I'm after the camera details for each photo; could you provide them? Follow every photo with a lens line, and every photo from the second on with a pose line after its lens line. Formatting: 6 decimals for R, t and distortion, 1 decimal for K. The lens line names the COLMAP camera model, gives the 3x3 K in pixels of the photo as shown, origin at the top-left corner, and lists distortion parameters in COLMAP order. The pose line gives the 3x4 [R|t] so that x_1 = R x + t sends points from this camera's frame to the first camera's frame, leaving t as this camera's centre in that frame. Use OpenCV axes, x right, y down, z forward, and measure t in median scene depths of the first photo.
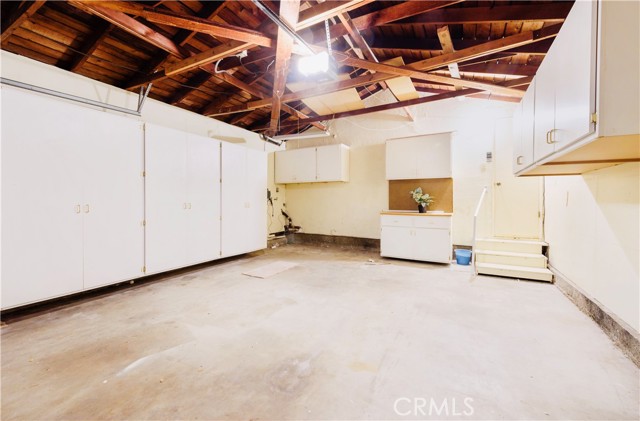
lens RADIAL K [[260.3, 0, 320.5], [0, 260.3, 206.5], [0, 0, 1]] dist [0.000498, 0.000134]
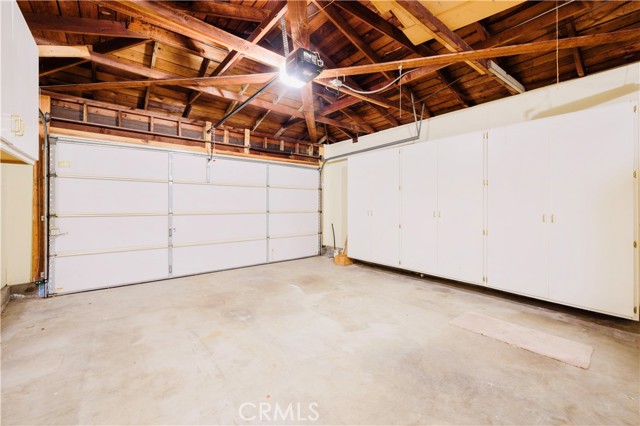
lens RADIAL K [[260.3, 0, 318.3], [0, 260.3, 208.6], [0, 0, 1]] dist [0.000498, 0.000134]
pose [[-0.379321, 0.006226, -0.925244, 1.006637], [-0.022687, 0.999614, 0.016028, -0.053248], [0.924987, 0.027071, -0.379034, 1.694982]]
